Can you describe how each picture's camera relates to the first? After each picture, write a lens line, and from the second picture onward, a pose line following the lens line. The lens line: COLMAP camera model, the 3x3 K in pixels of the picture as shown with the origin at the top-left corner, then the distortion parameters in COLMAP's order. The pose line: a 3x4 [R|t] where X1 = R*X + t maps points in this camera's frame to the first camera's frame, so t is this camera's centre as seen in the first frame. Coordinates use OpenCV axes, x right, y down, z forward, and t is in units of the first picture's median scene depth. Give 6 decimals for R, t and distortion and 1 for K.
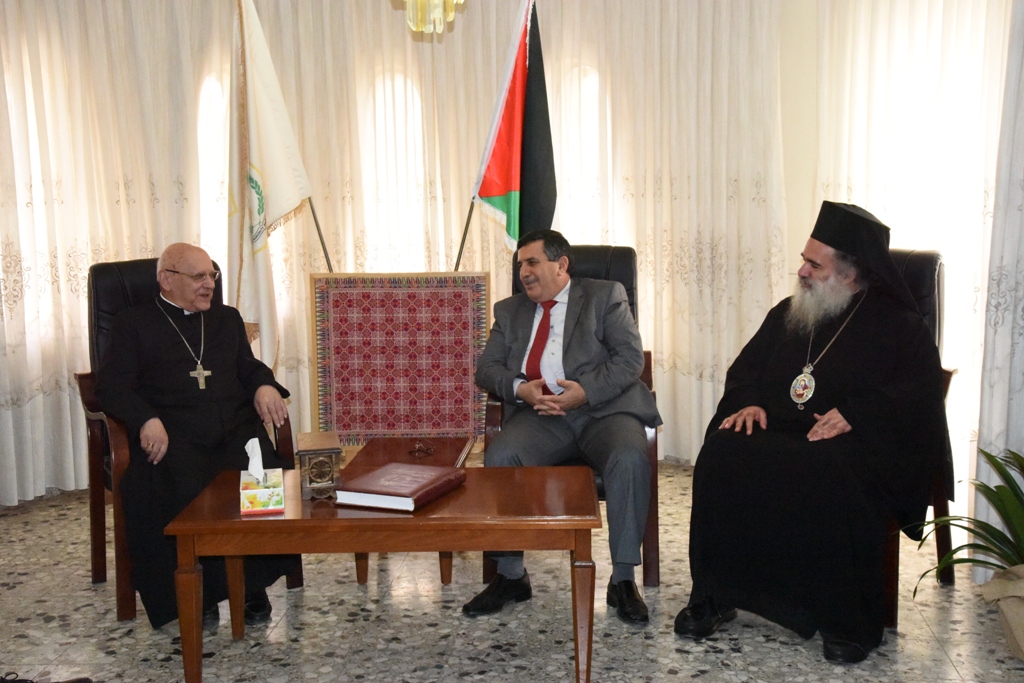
lens RADIAL K [[1383.6, 0, 512.0], [0, 1383.6, 341.5], [0, 0, 1]] dist [0.007863, 1.485480]
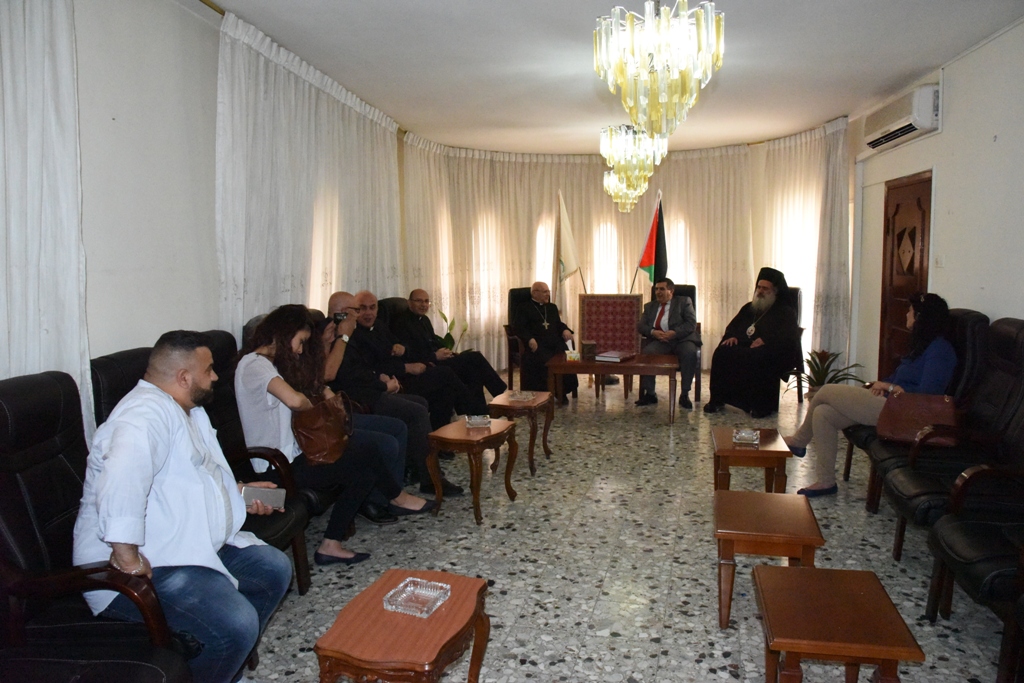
lens RADIAL K [[727.5, 0, 512.0], [0, 727.5, 341.5], [0, 0, 1]] dist [-0.063270, 0.006066]
pose [[0.983735, 0.022842, -0.178167, -0.012486], [-0.025246, 0.999618, -0.011239, 0.068767], [0.177842, 0.015554, 0.983936, -0.488314]]
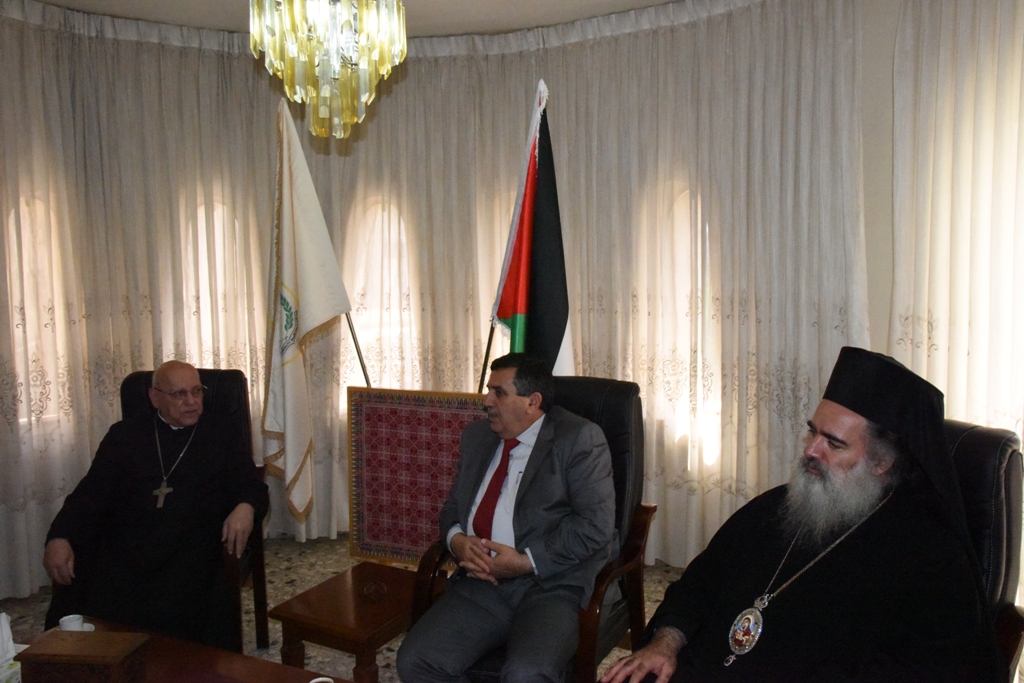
lens RADIAL K [[814.3, 0, 512.0], [0, 814.3, 341.5], [0, 0, 1]] dist [-0.004545, -0.000644]
pose [[0.918235, 0.042757, -0.393720, 0.206380], [-0.059975, 0.997702, -0.031527, -0.070861], [0.391467, 0.052563, 0.918690, 0.484703]]
